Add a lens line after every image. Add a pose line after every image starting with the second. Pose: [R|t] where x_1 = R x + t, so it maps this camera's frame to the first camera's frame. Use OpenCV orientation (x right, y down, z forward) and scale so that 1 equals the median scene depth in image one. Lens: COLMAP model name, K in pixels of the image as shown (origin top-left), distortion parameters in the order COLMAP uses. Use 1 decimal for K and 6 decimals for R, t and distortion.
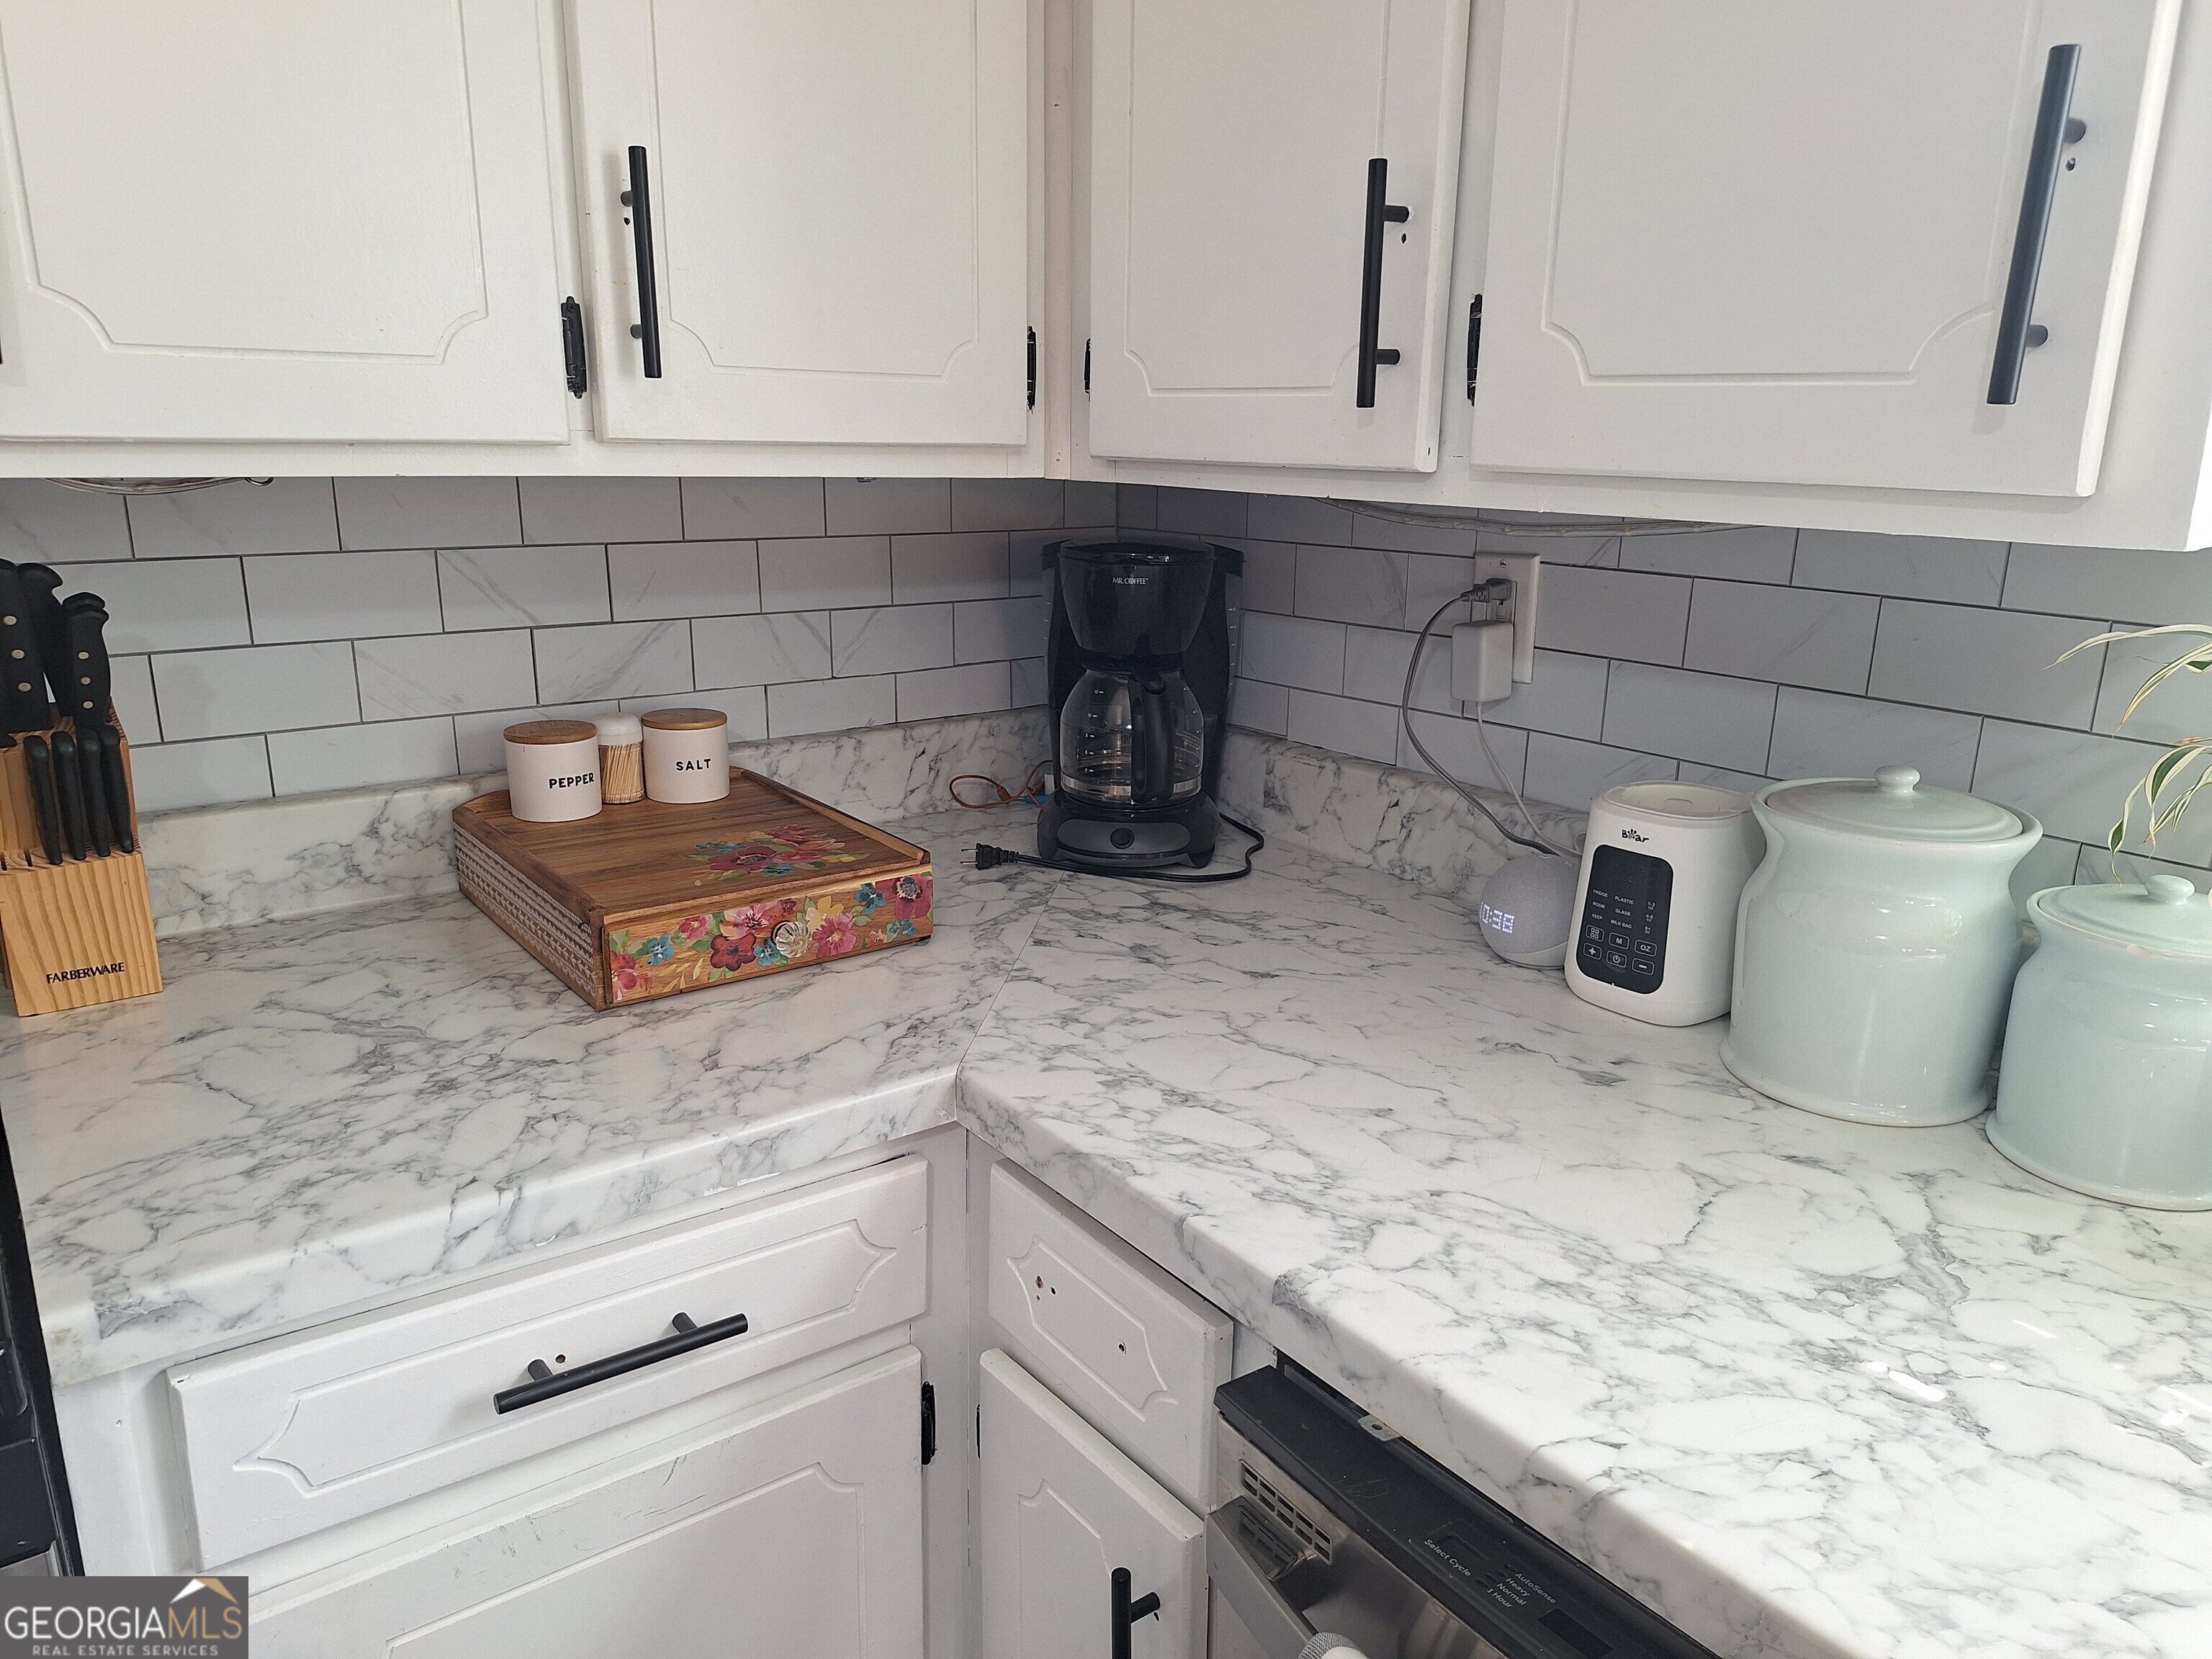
lens RADIAL K [[1537.9, 0, 1104.7], [0, 1537.9, 848.5], [0, 0, 1]] dist [0.119574, -0.164268]
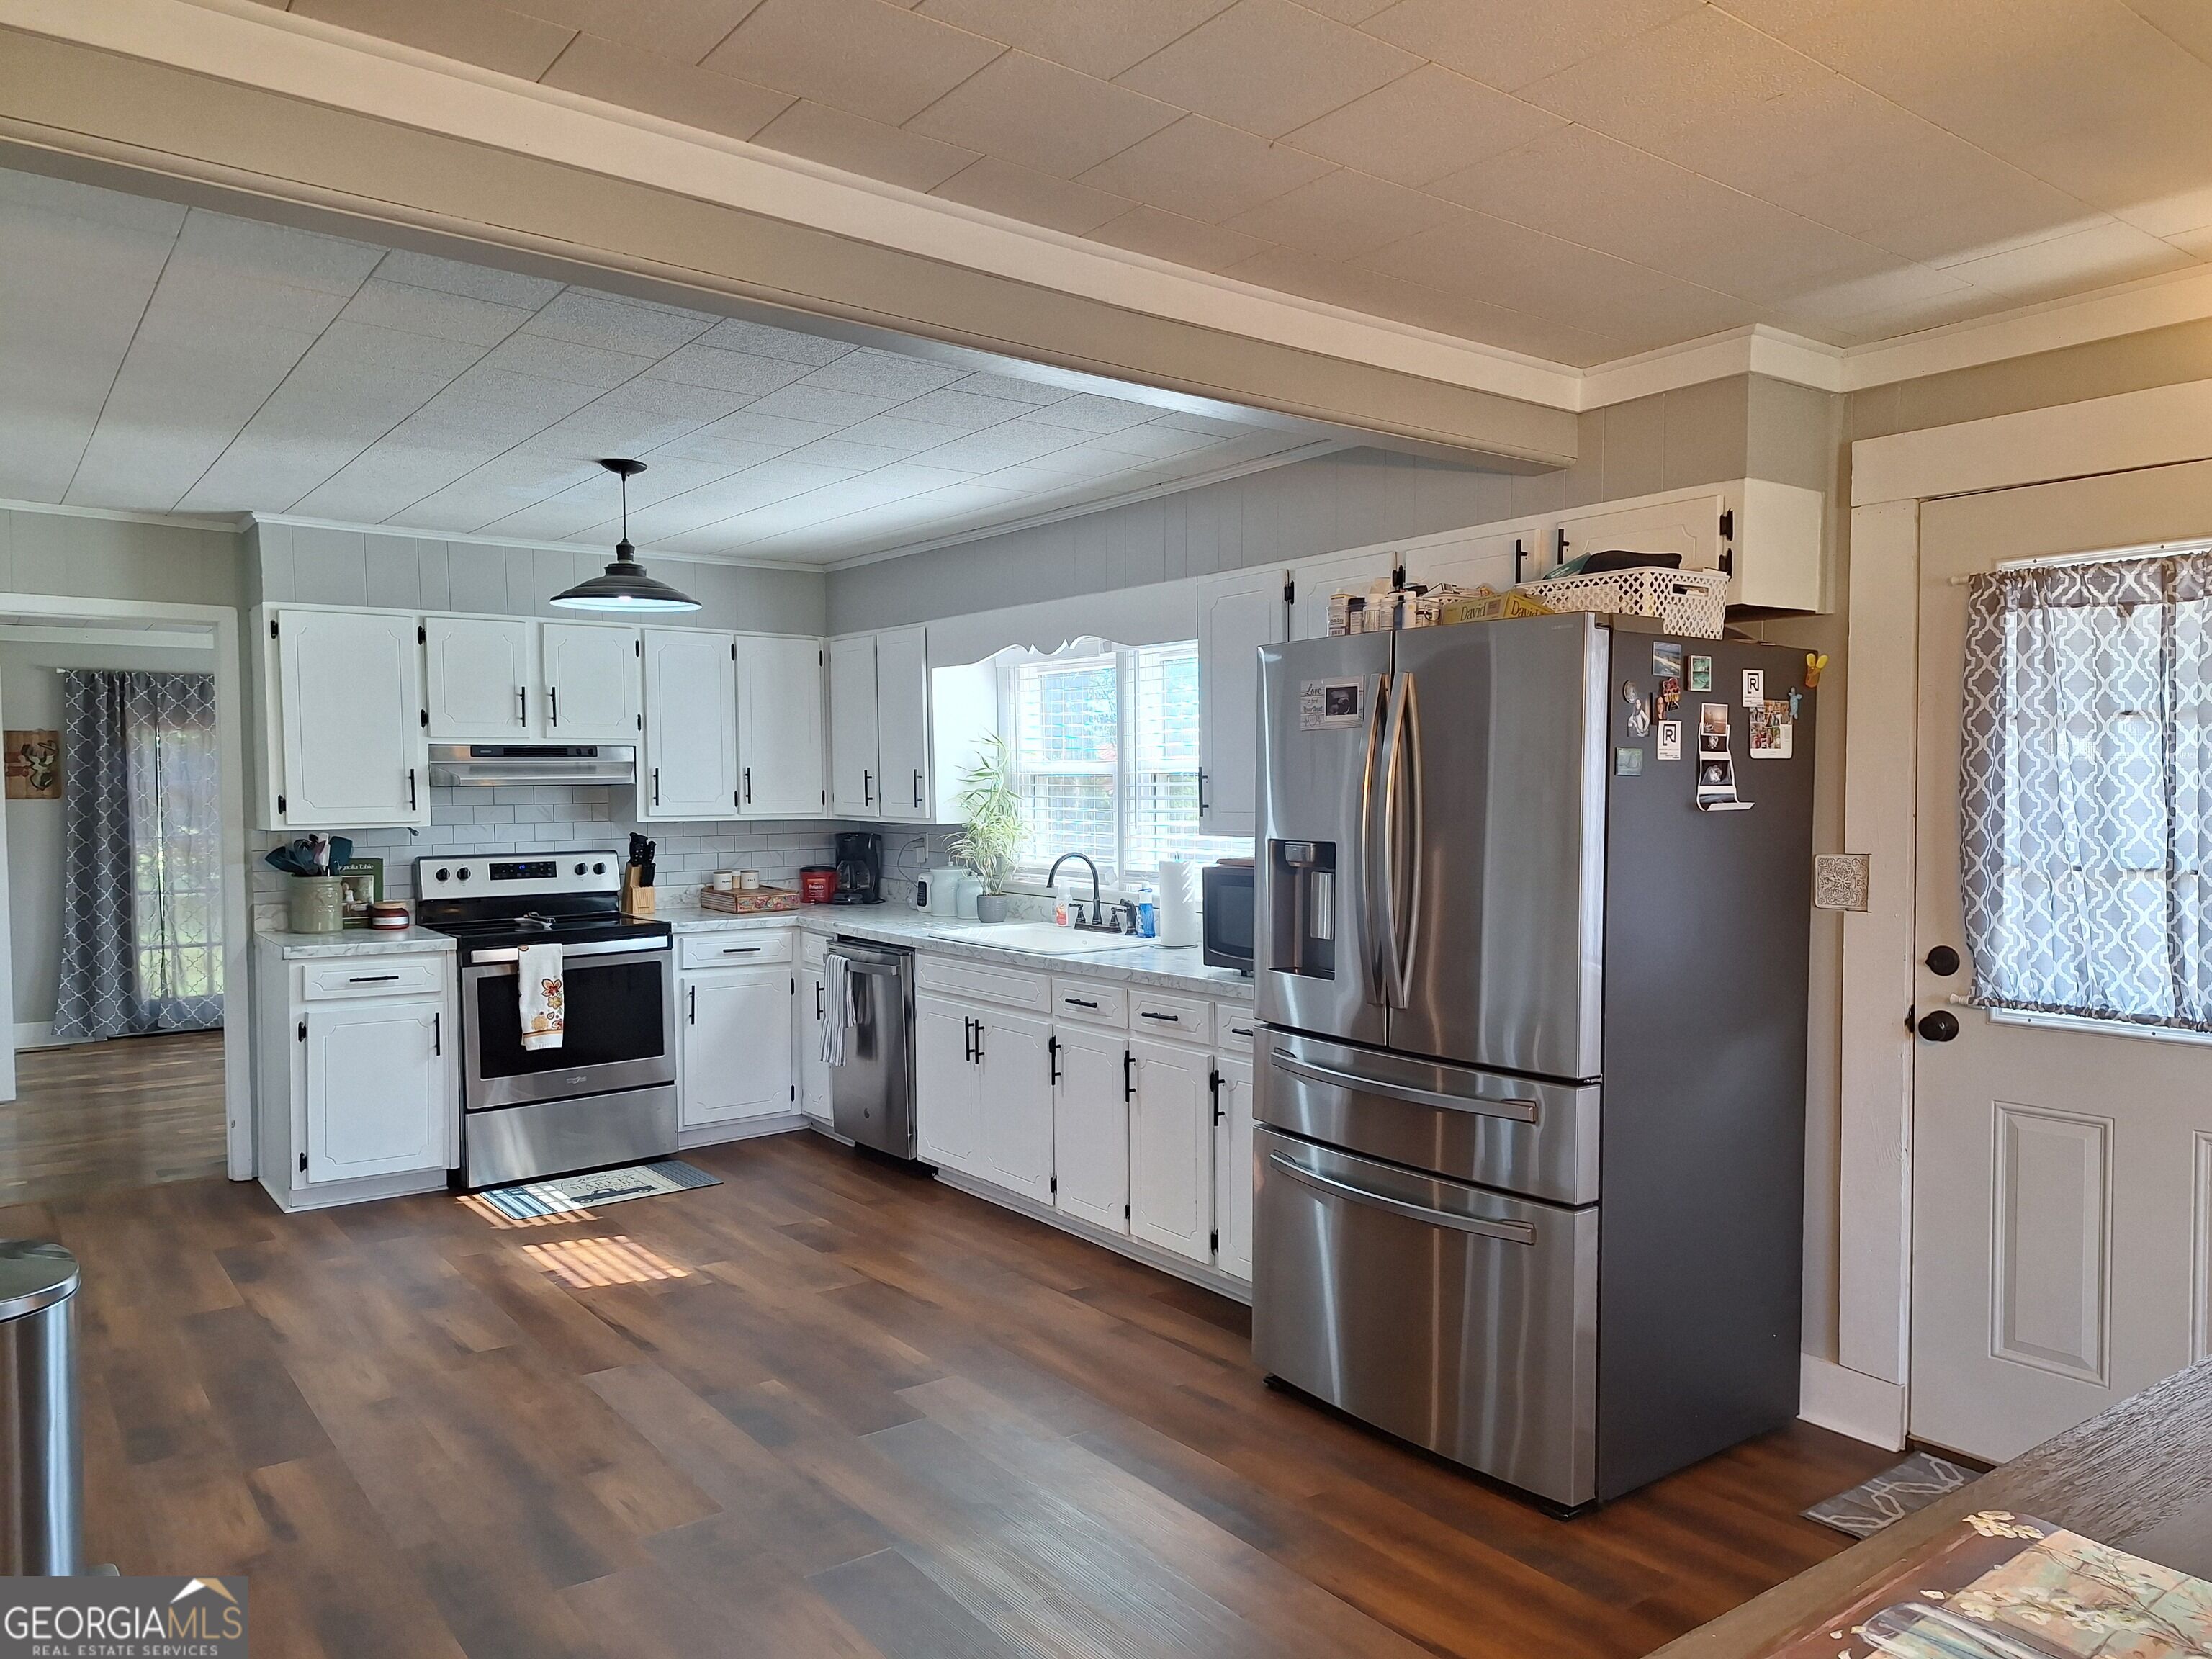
lens RADIAL K [[1527.5, 0, 1124.1], [0, 1527.5, 845.0], [0, 0, 1]] dist [0.100265, -0.110947]
pose [[0.999775, -0.019659, 0.007967, 1.017905], [0.020947, 0.974168, -0.224851, 1.121269], [-0.003340, 0.224967, 0.974361, -4.373807]]
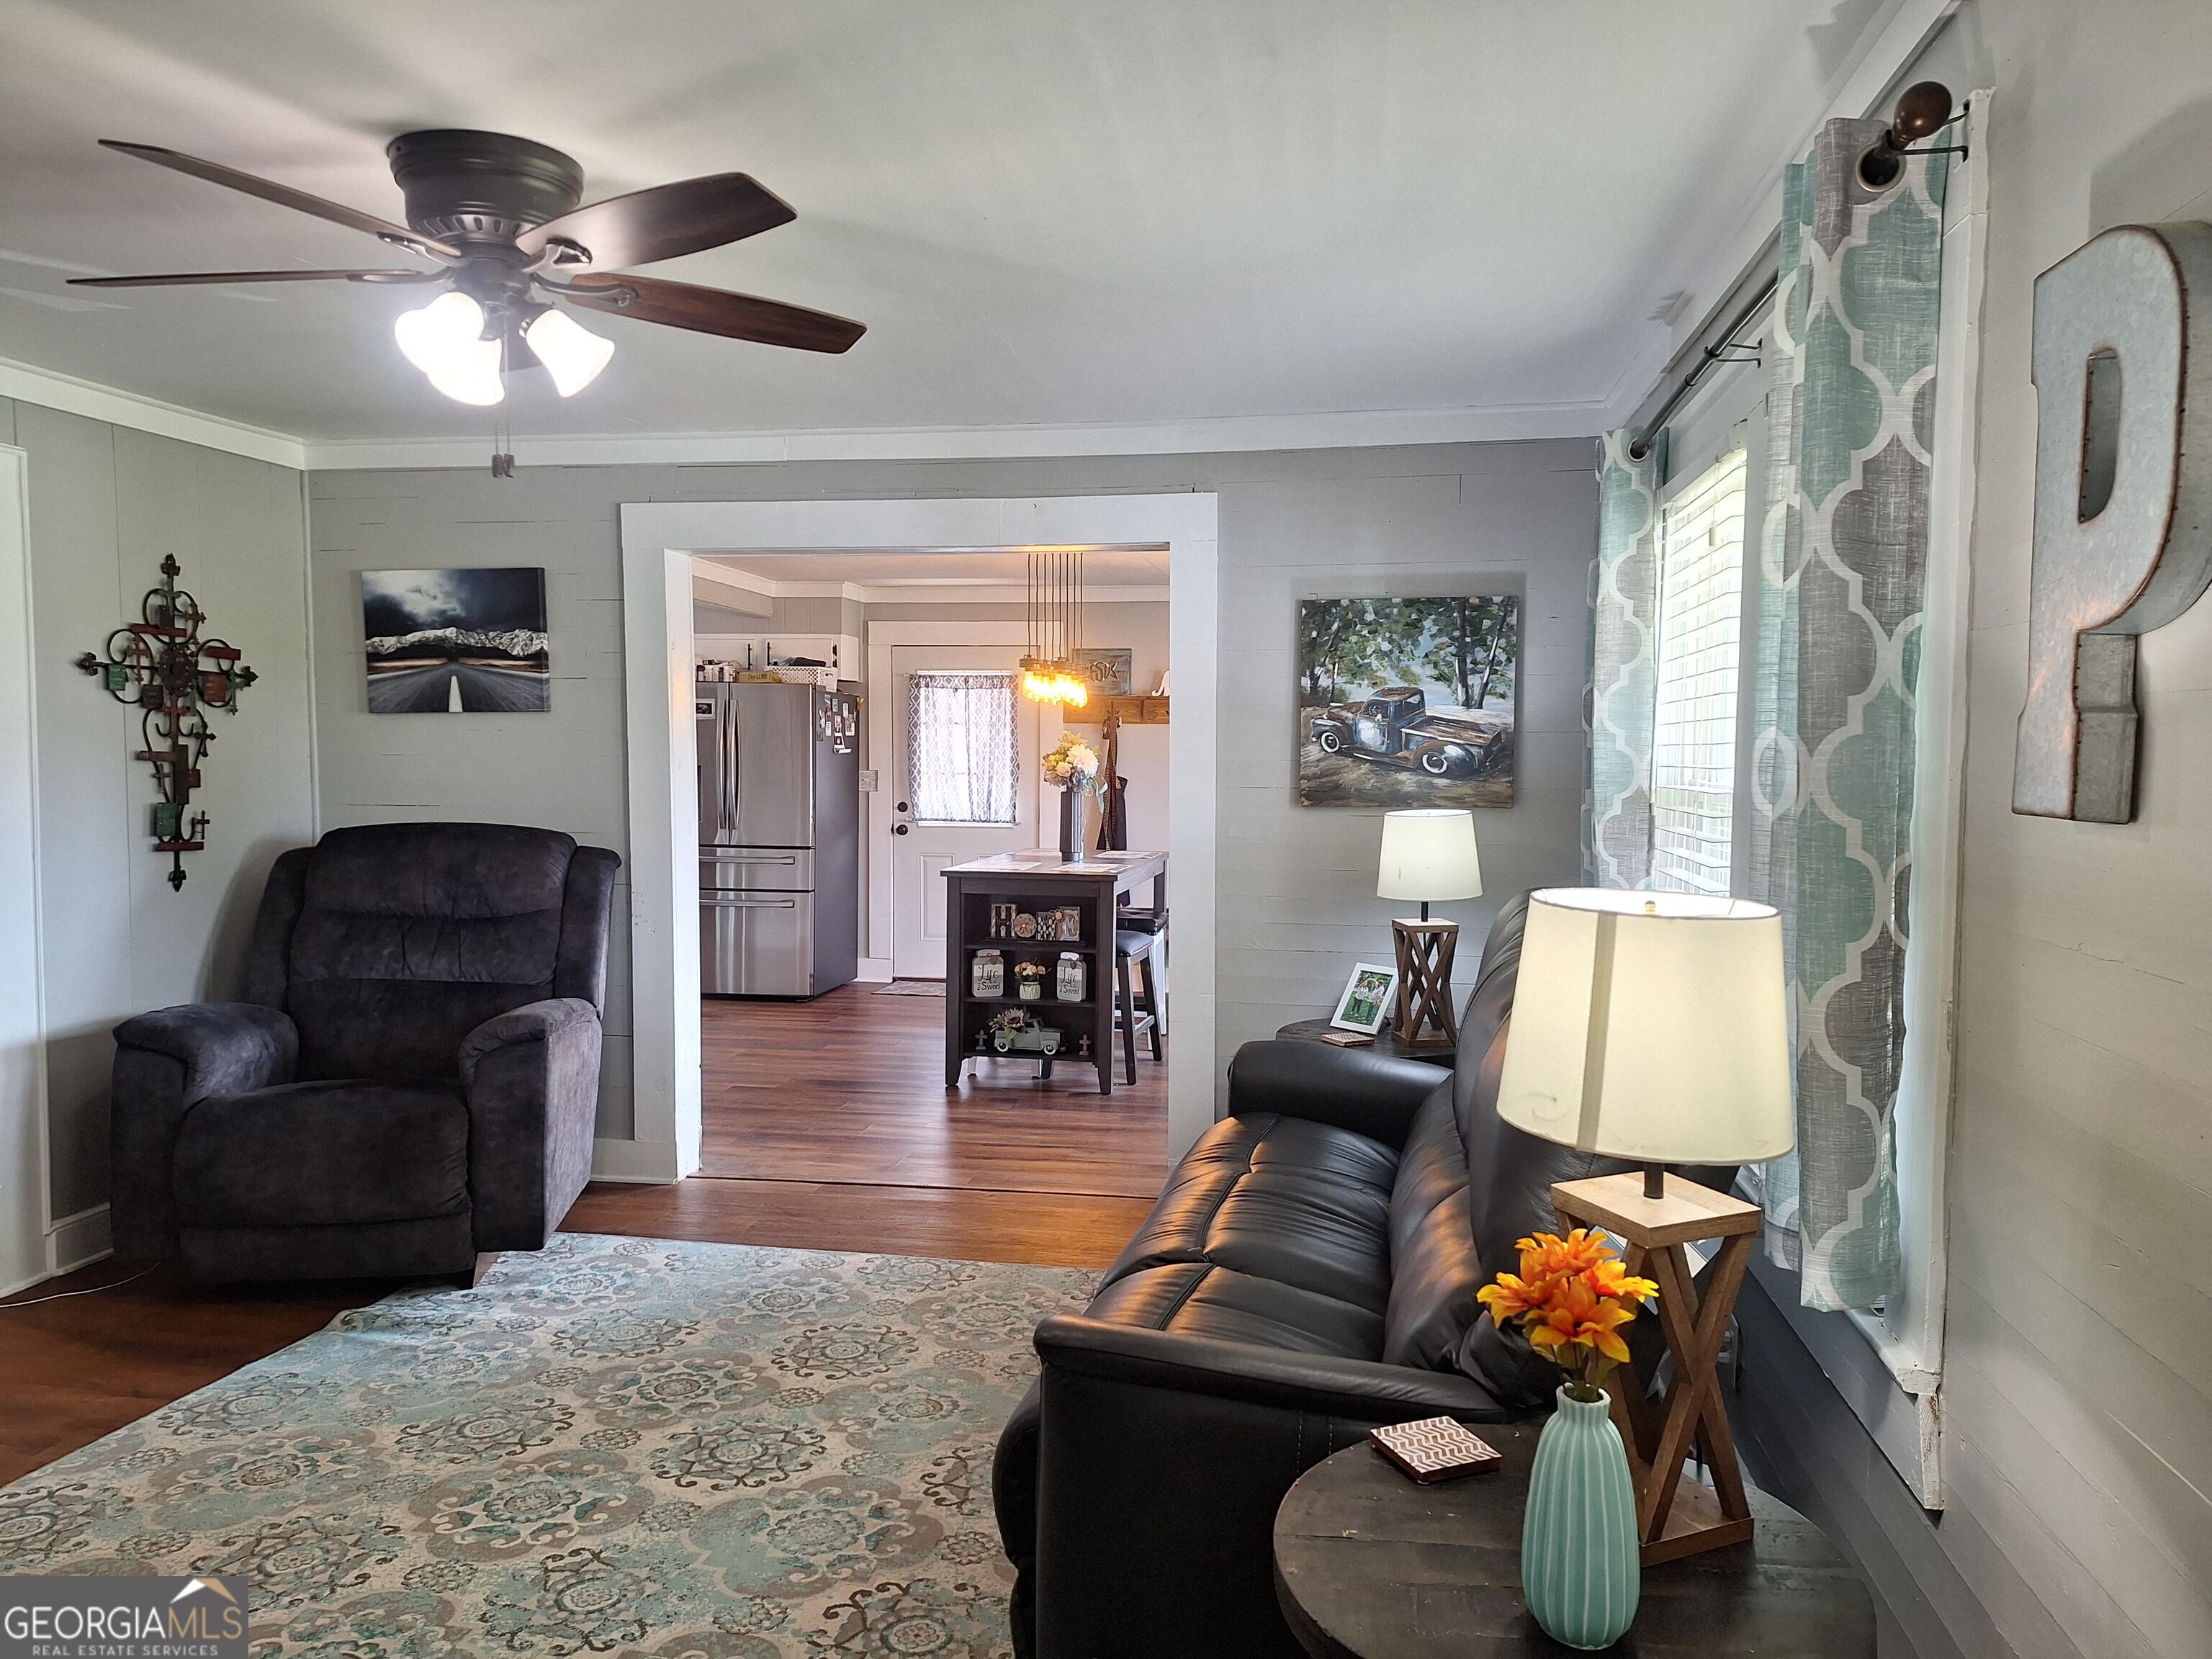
lens RADIAL K [[1527.5, 0, 1124.1], [0, 1527.5, 845.0], [0, 0, 1]] dist [0.100265, -0.110947]
pose [[0.716861, -0.055130, 0.695033, -2.225195], [0.185487, 0.976024, -0.113894, 2.042526], [-0.672090, 0.210566, 0.709899, -7.998001]]
